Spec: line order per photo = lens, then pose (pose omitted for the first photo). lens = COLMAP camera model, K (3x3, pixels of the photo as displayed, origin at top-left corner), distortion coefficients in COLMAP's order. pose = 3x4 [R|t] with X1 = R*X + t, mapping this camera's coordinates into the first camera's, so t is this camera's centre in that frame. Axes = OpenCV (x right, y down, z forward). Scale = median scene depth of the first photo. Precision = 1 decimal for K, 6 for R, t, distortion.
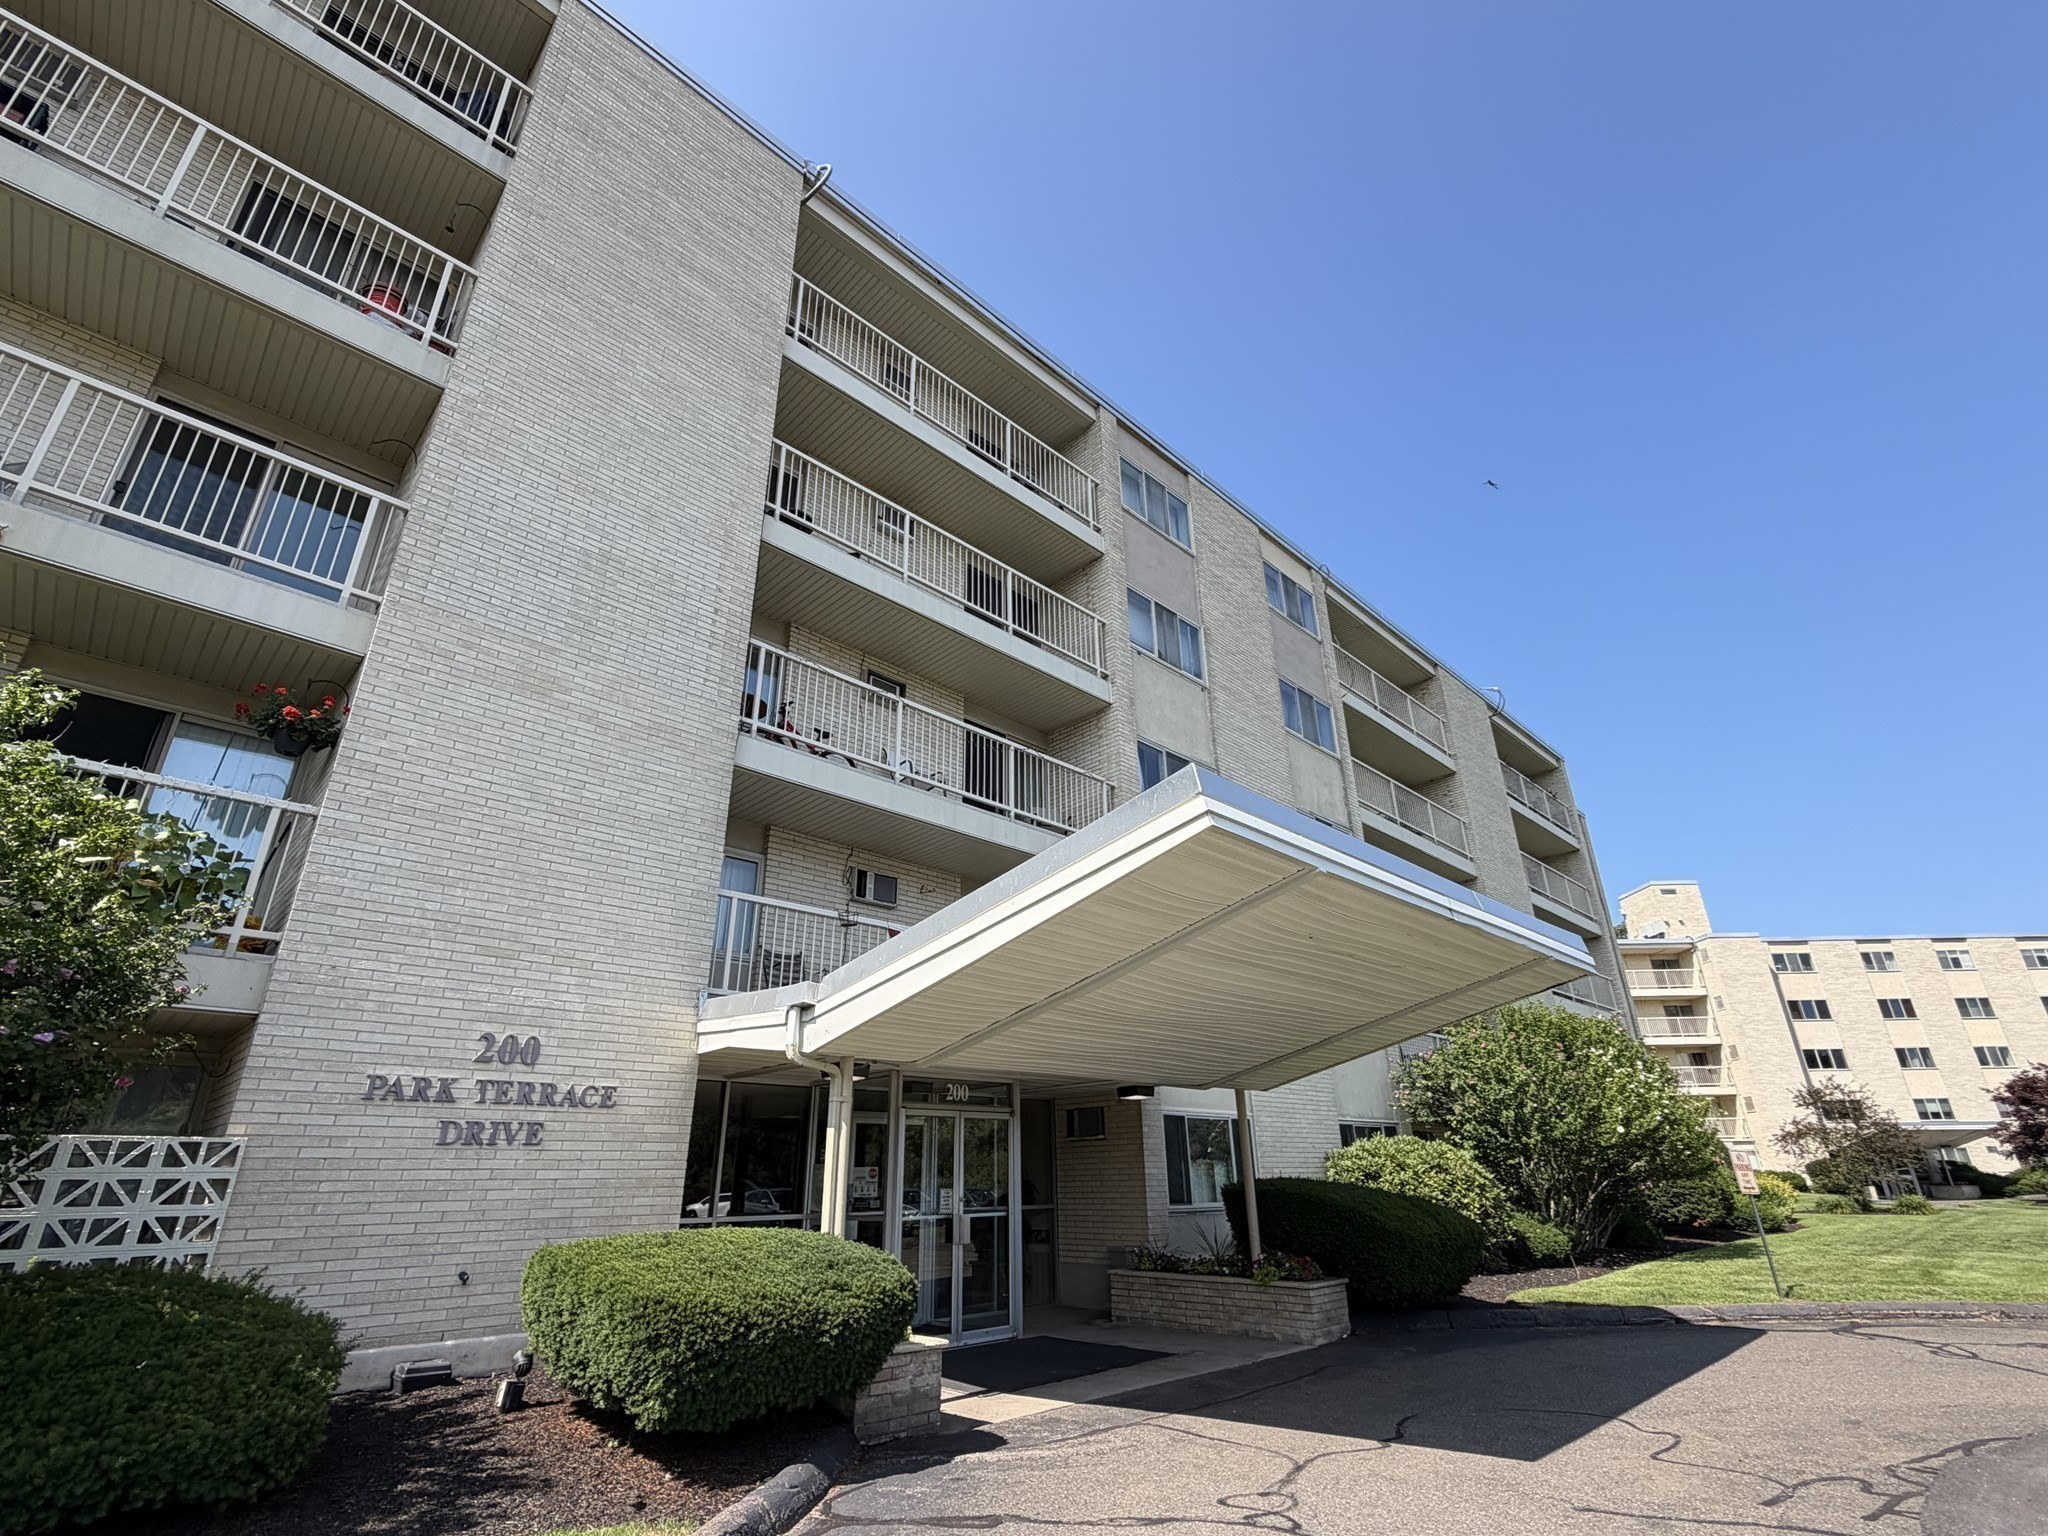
lens RADIAL K [[951.2, 0, 1024.0], [0, 951.2, 768.0], [0, 0, 1]] dist [-0.003659, -0.000163]
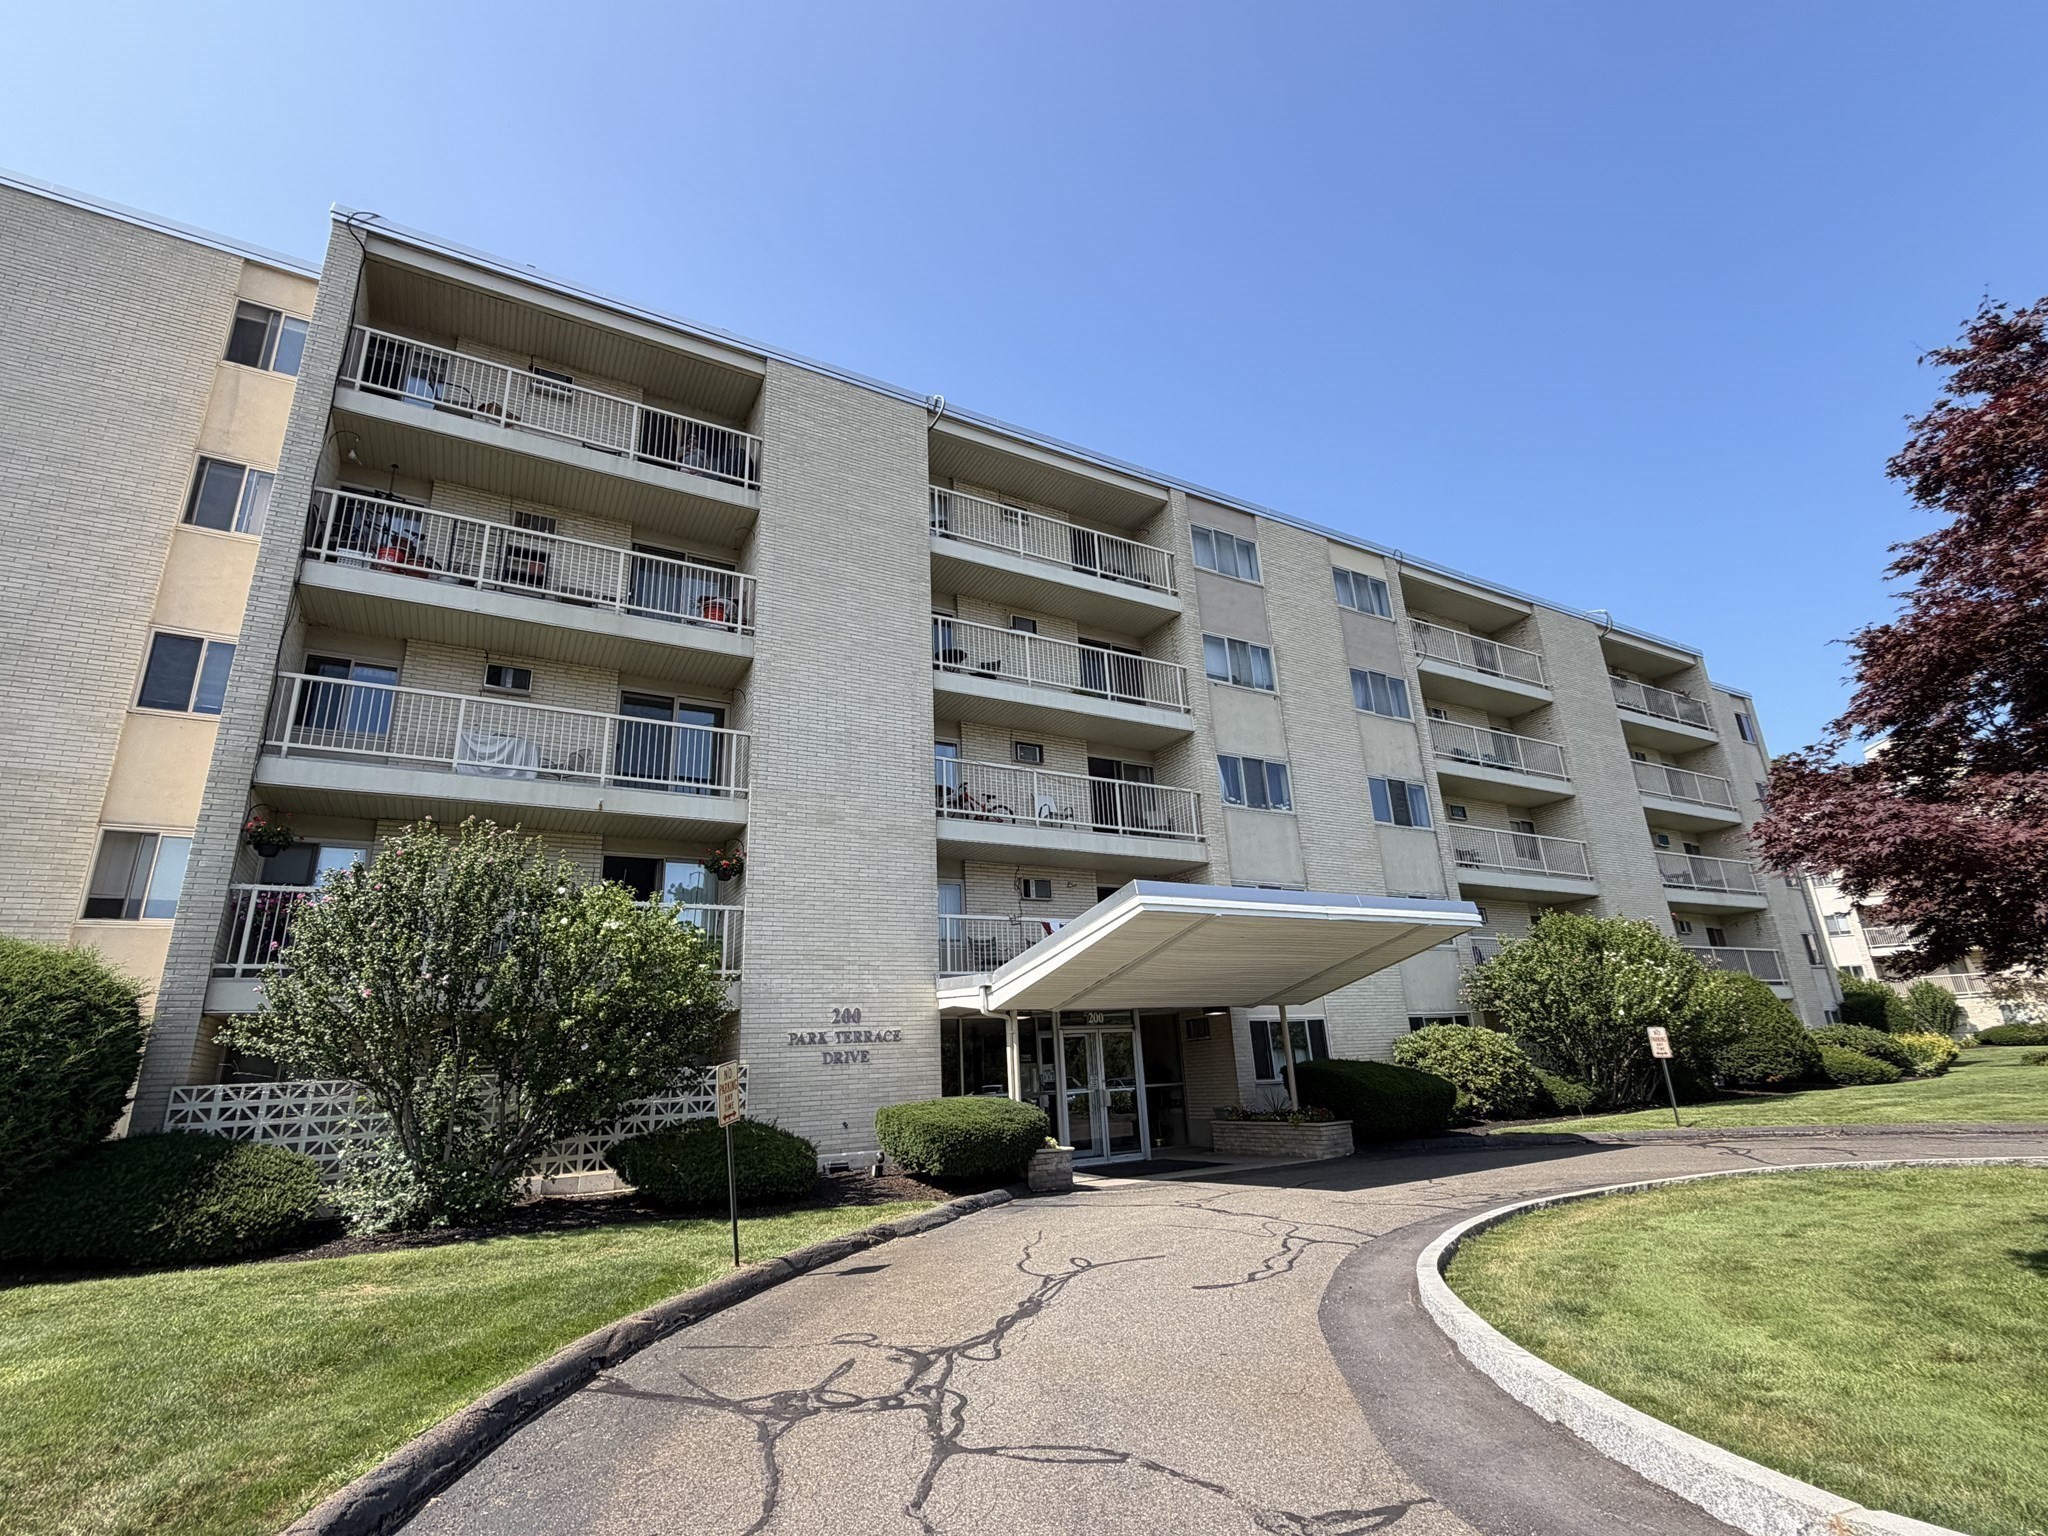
lens RADIAL K [[951.2, 0, 1024.0], [0, 951.2, 768.0], [0, 0, 1]] dist [-0.003659, -0.000163]
pose [[0.967717, -0.109744, -0.226893, 0.229199], [0.132612, 0.987246, 0.088086, -0.241972], [0.214332, -0.115331, 0.969928, -0.558627]]
